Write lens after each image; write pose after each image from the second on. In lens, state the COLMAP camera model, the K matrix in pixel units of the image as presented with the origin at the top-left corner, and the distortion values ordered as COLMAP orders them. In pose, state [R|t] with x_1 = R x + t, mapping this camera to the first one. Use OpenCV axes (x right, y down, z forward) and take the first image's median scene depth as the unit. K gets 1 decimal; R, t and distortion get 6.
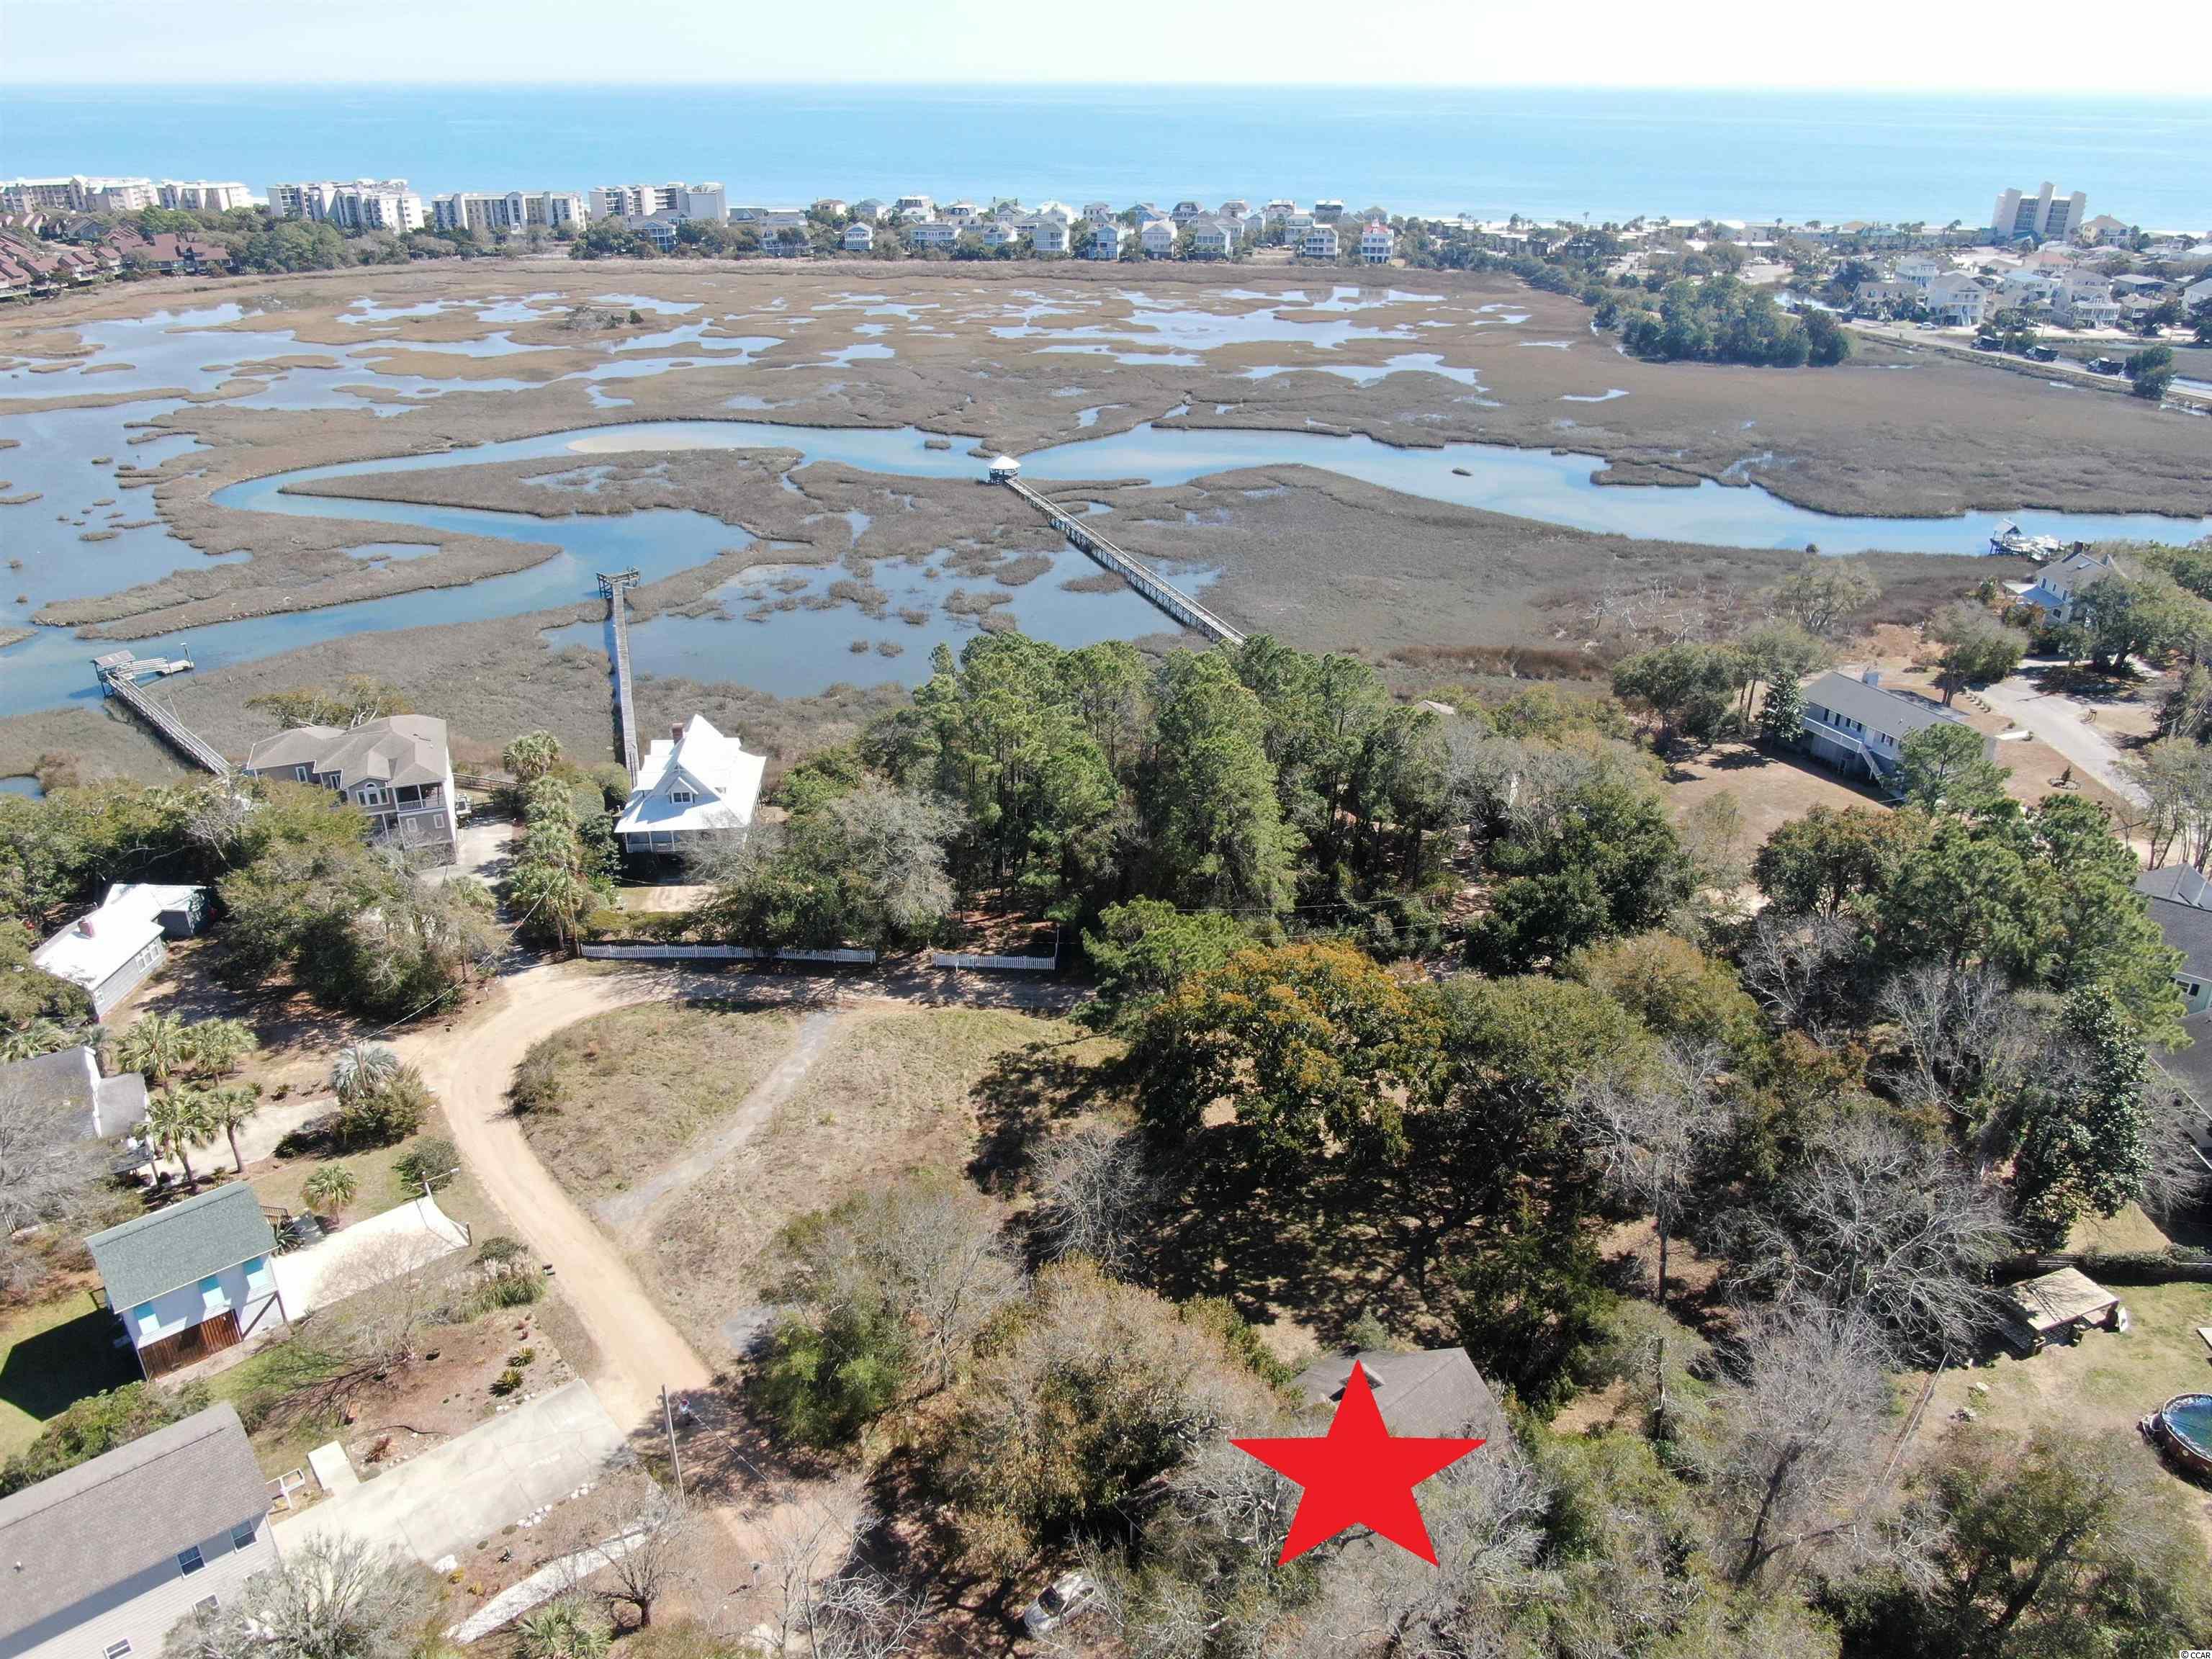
lens RADIAL K [[1624.2, 0, 1098.9], [0, 1624.2, 824.1], [0, 0, 1]] dist [-0.017376, 0.014564]
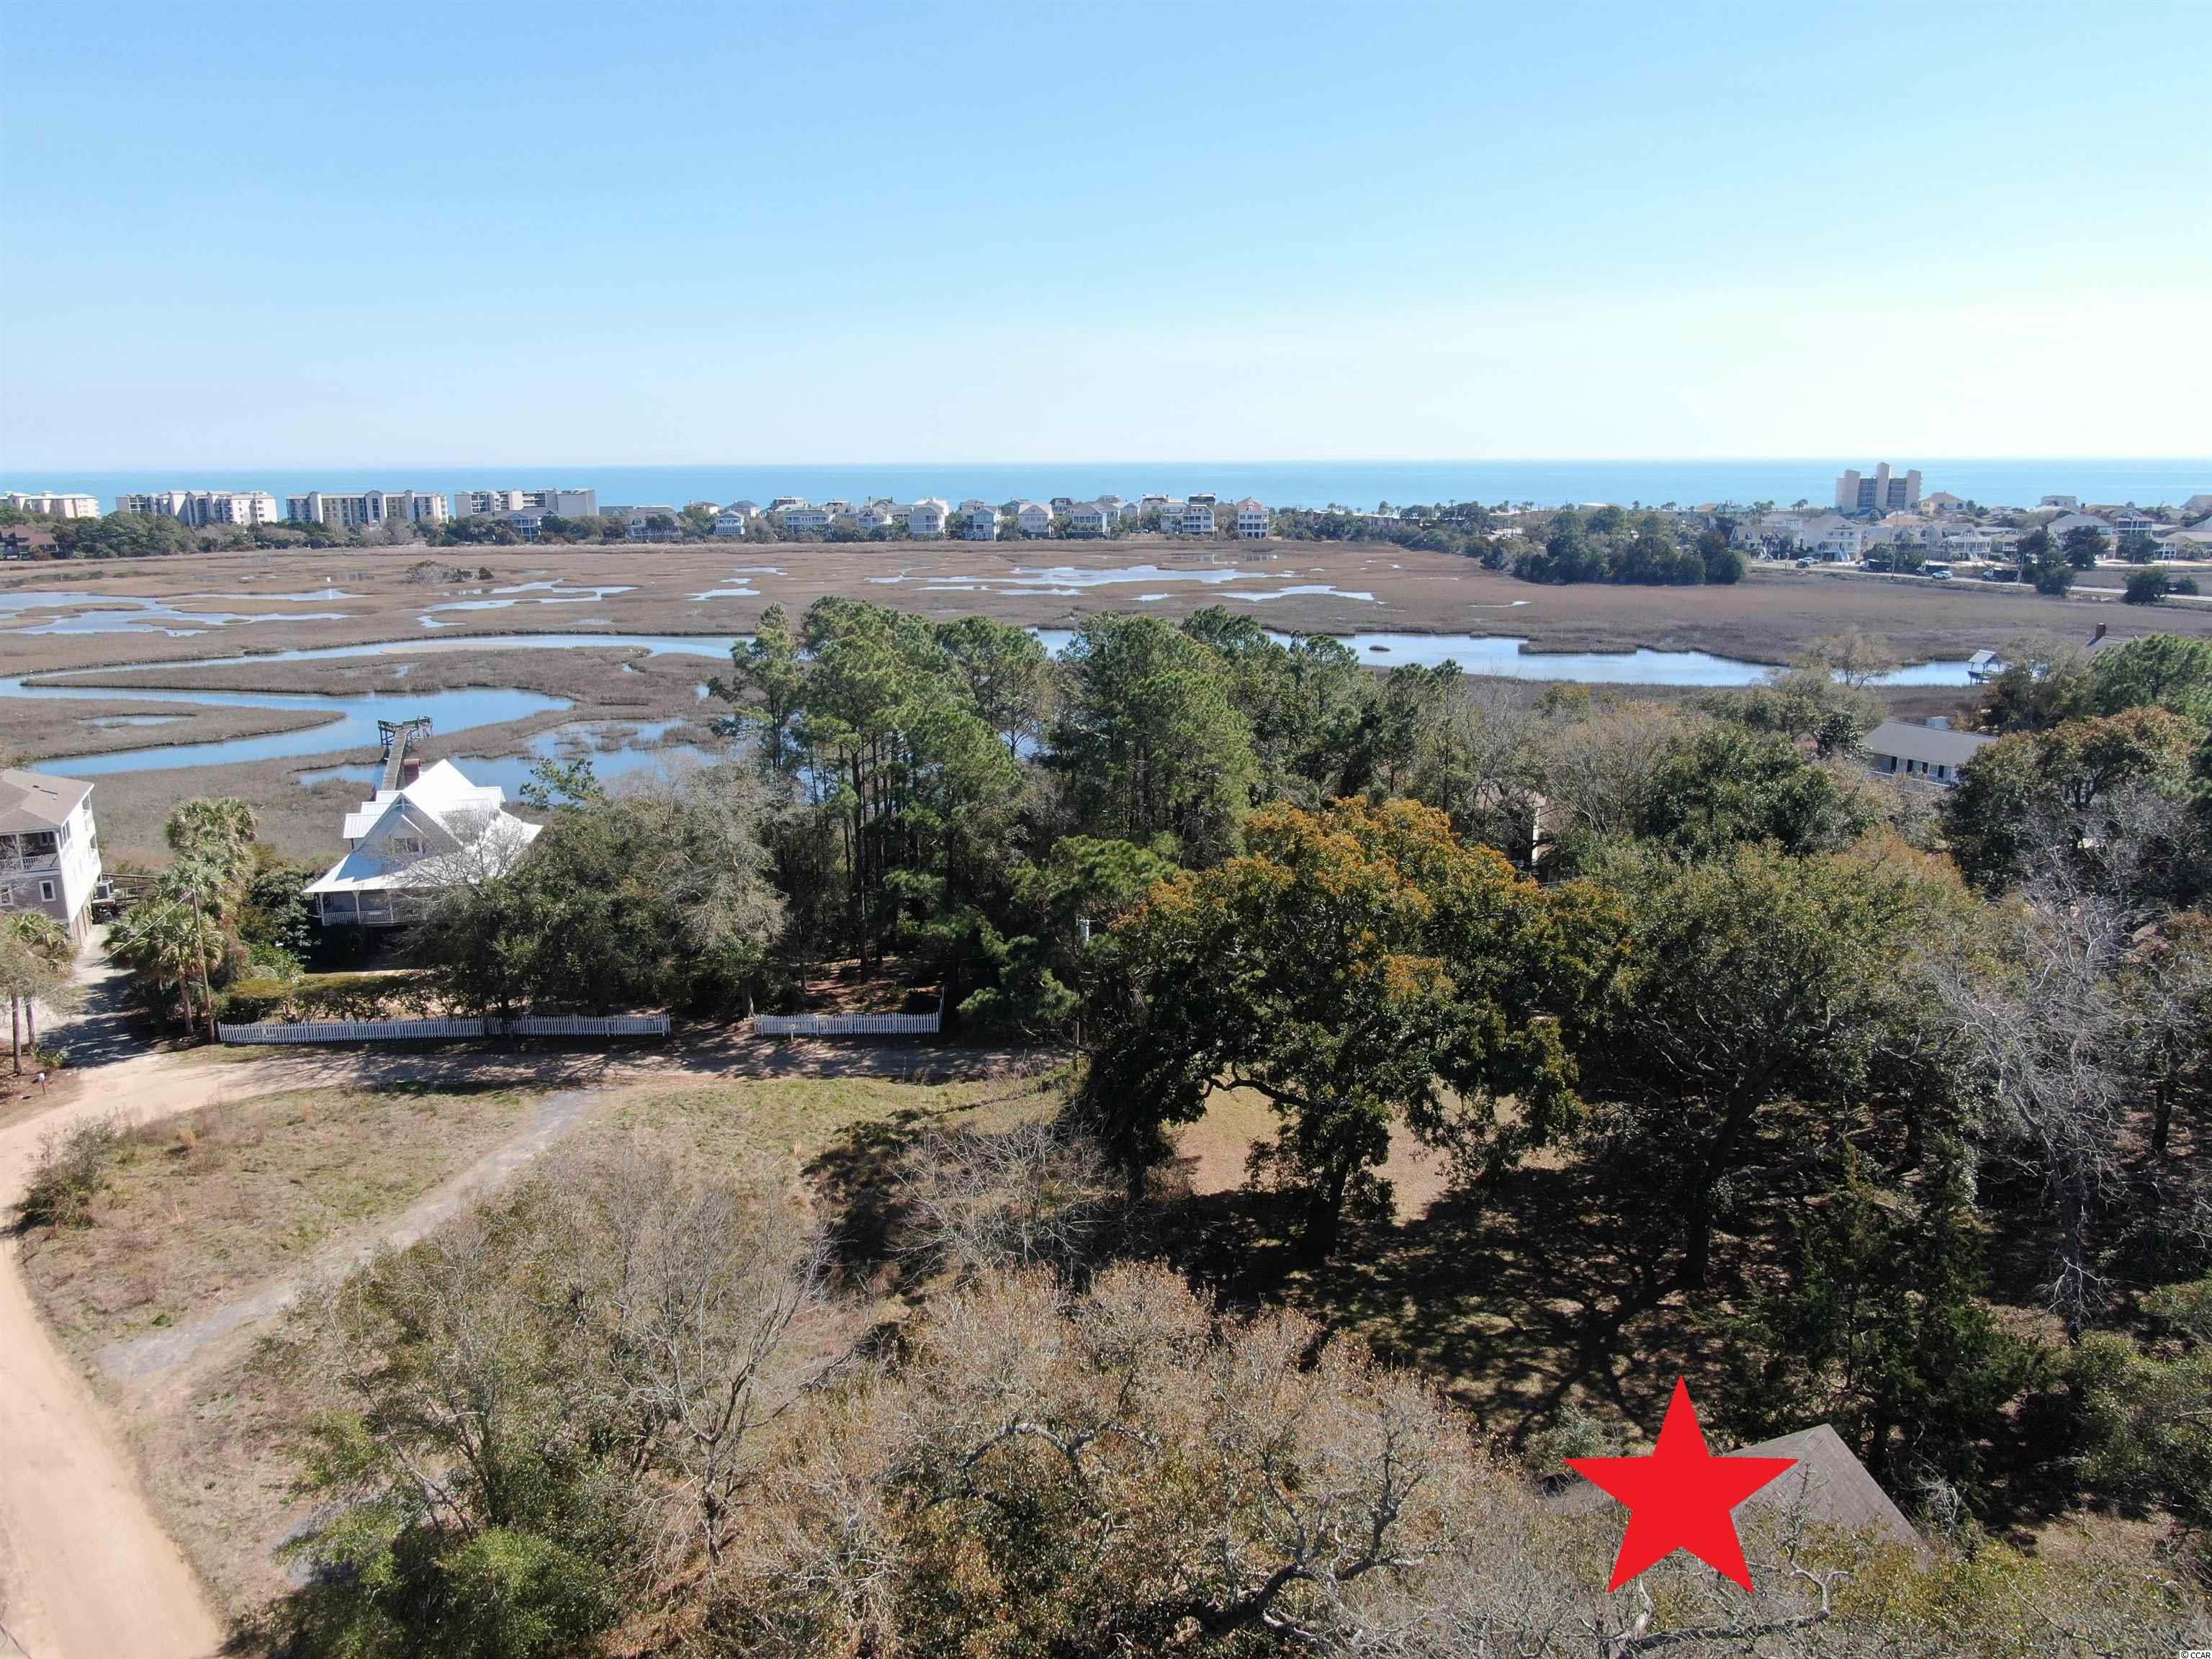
lens RADIAL K [[1624.2, 0, 1104.3], [0, 1624.2, 826.9], [0, 0, 1]] dist [-0.017376, 0.014564]
pose [[0.996780, -0.024761, 0.076270, -0.007609], [0.039974, 0.977961, -0.204926, 0.134071], [-0.069515, 0.207315, 0.975801, 0.291449]]
